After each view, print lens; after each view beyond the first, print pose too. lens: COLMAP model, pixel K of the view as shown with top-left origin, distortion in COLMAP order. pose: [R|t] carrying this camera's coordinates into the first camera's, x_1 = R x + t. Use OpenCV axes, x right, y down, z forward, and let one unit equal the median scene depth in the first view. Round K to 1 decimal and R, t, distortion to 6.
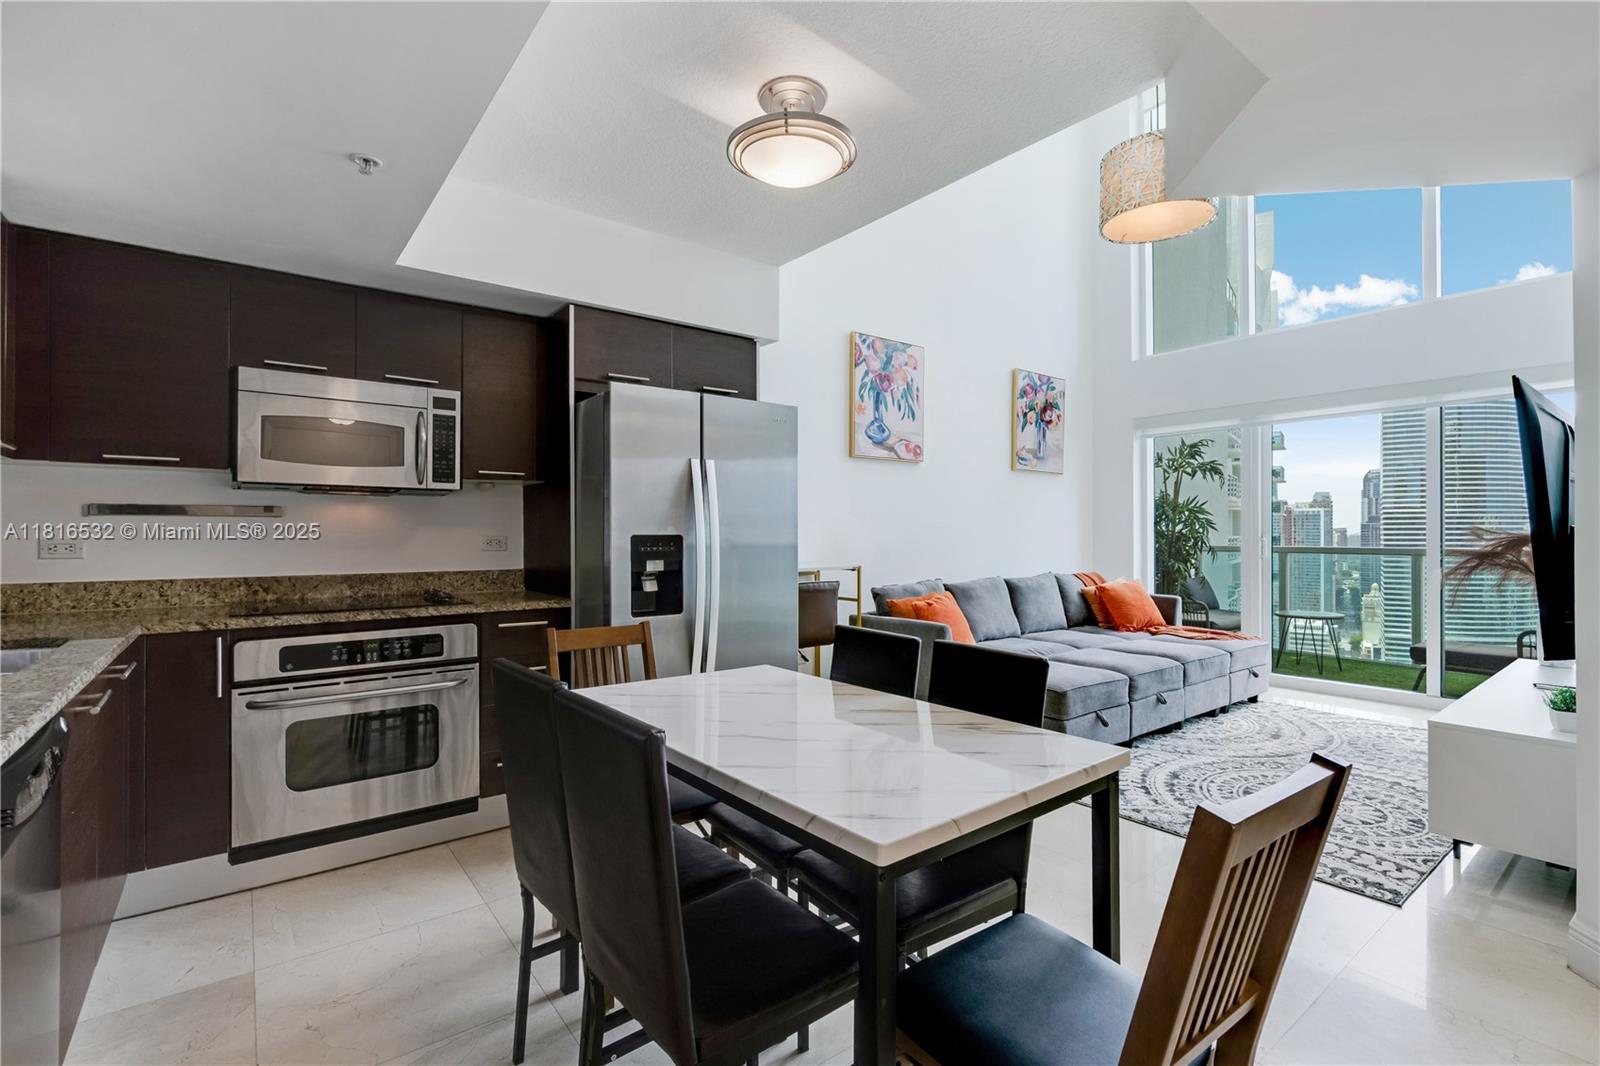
lens RADIAL K [[728.6, 0, 799.7], [0, 728.6, 527.0], [0, 0, 1]] dist [-0.001486, -0.000027]
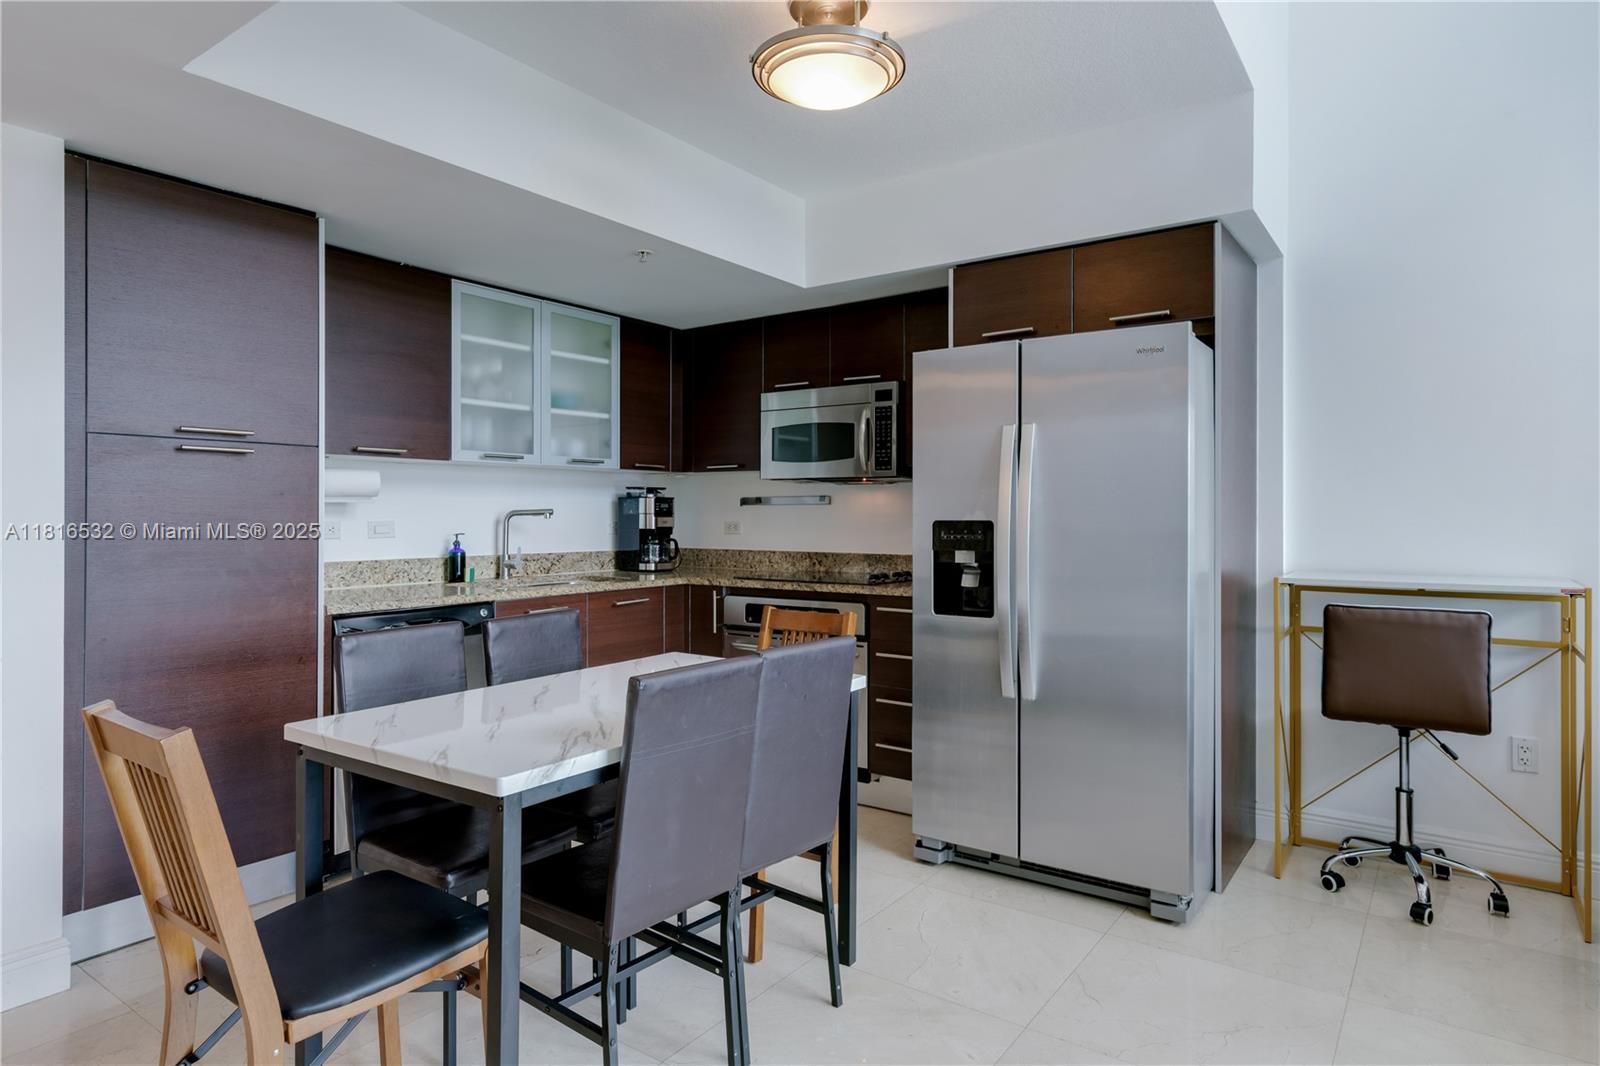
lens RADIAL K [[923.1, 0, 798.9], [0, 923.1, 518.2], [0, 0, 1]] dist [-0.001044, 0.000076]
pose [[0.283550, 0.002804, -0.958953, 0.784407], [0.008110, 0.999953, 0.005322, 0.000617], [0.958923, -0.009286, 0.283514, 0.514055]]
